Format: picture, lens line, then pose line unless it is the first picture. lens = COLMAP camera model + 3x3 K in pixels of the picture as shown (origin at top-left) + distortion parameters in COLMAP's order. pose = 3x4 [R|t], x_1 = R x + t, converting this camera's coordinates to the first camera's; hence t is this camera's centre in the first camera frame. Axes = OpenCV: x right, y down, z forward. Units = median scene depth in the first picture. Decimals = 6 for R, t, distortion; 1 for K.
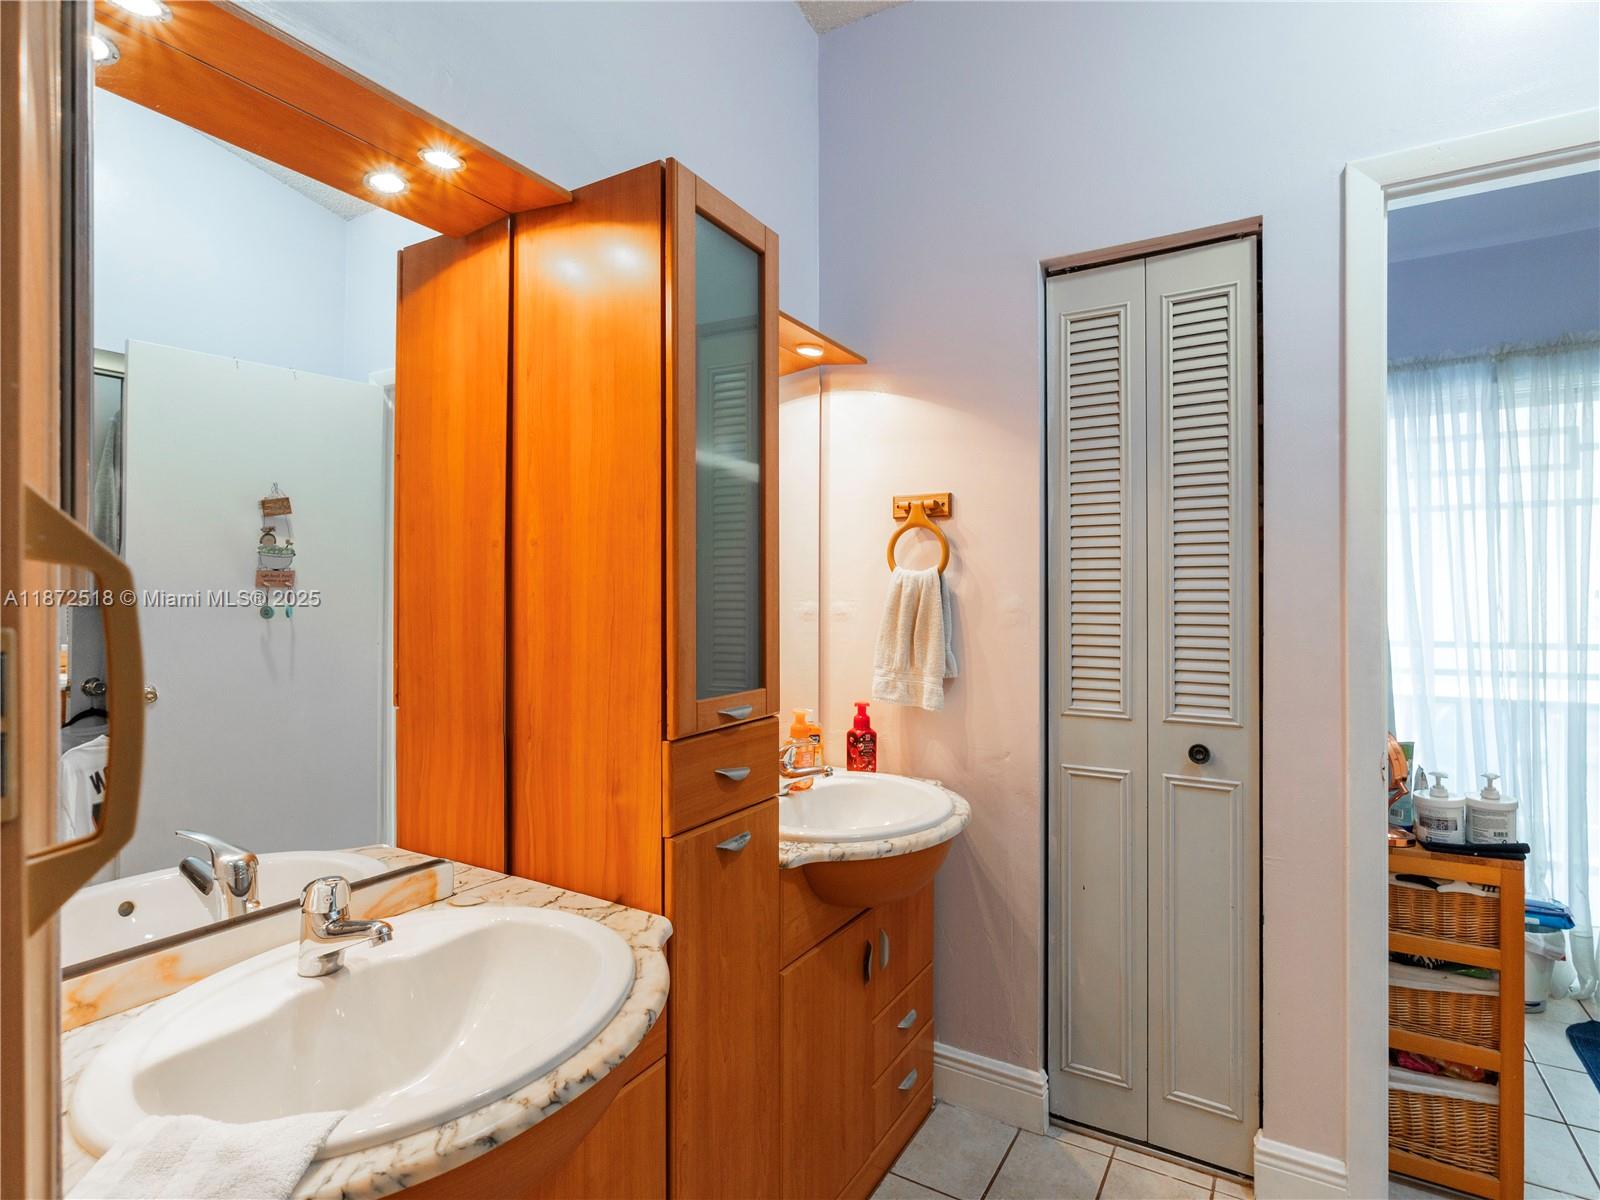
lens RADIAL K [[822.5, 0, 804.8], [0, 822.5, 596.2], [0, 0, 1]] dist [-0.011464, 0.002522]
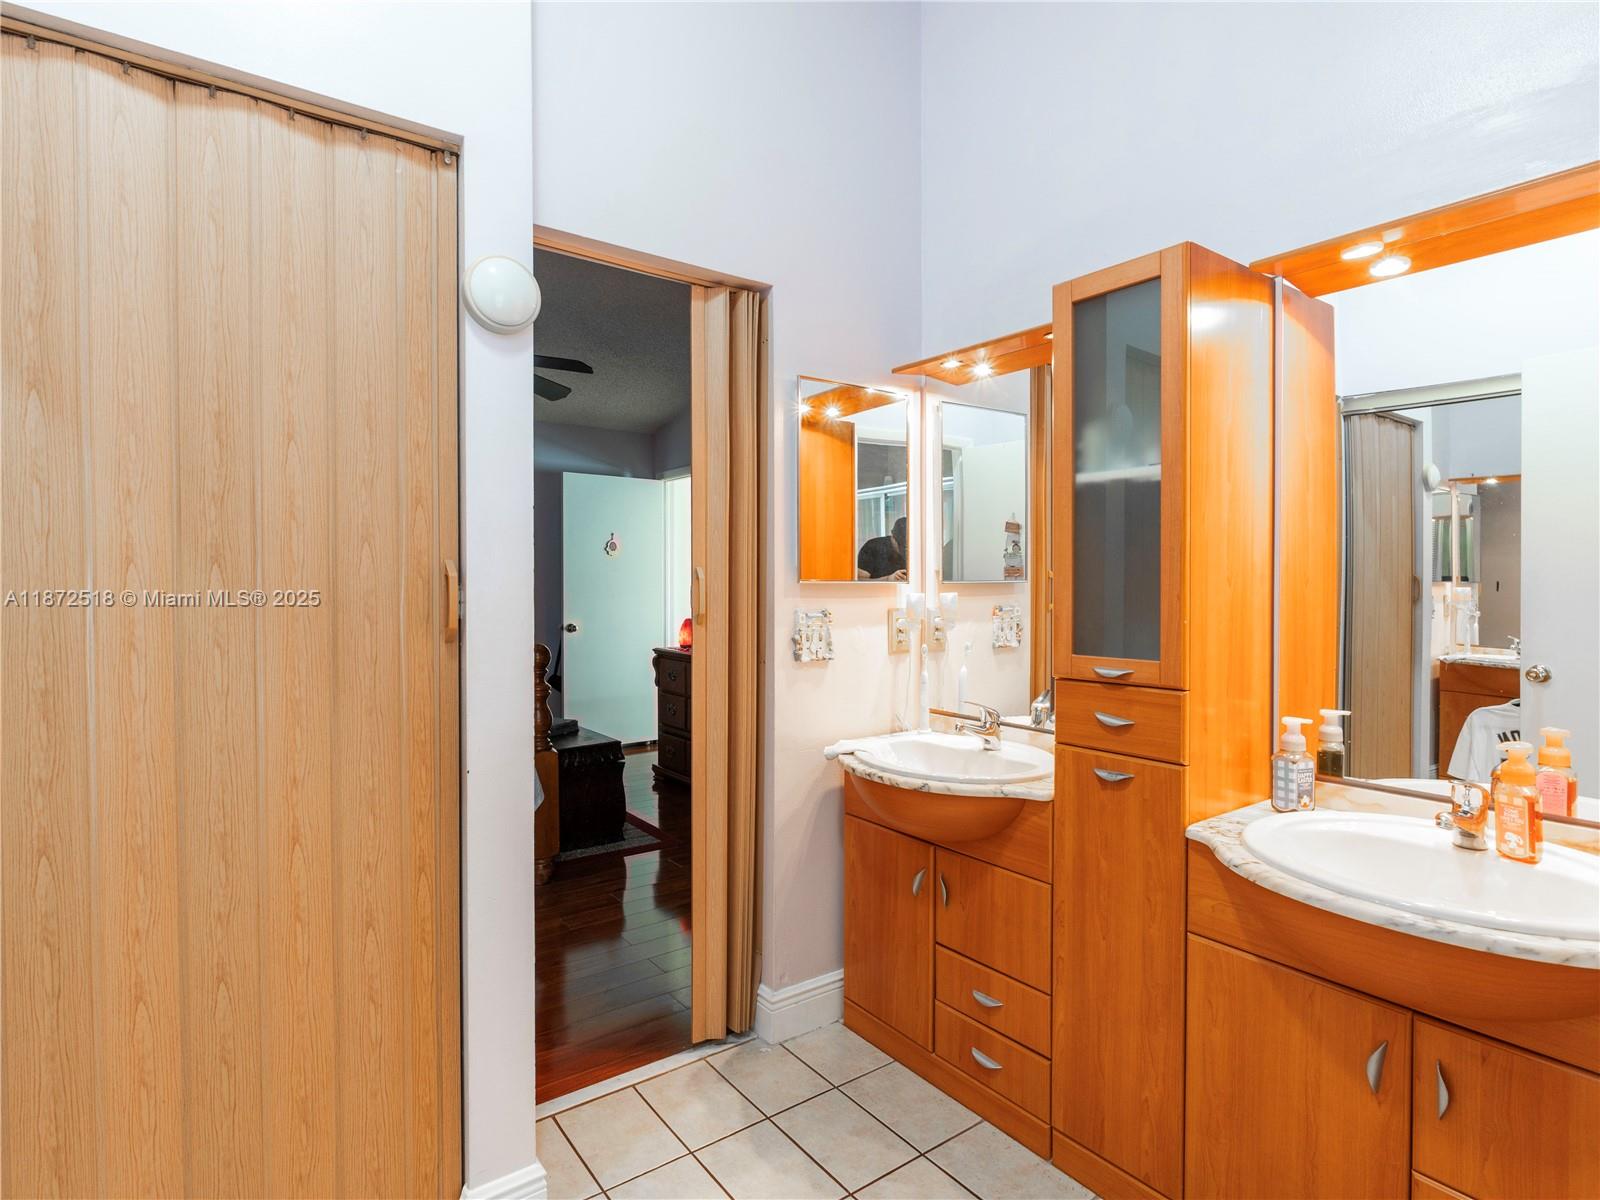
lens RADIAL K [[822.5, 0, 795.6], [0, 822.5, 591.8], [0, 0, 1]] dist [-0.011464, 0.002522]
pose [[-0.366880, 0.011814, -0.930193, 1.218263], [-0.005388, 0.999876, 0.014824, 0.001827], [0.930253, 0.010451, -0.366771, 0.970998]]
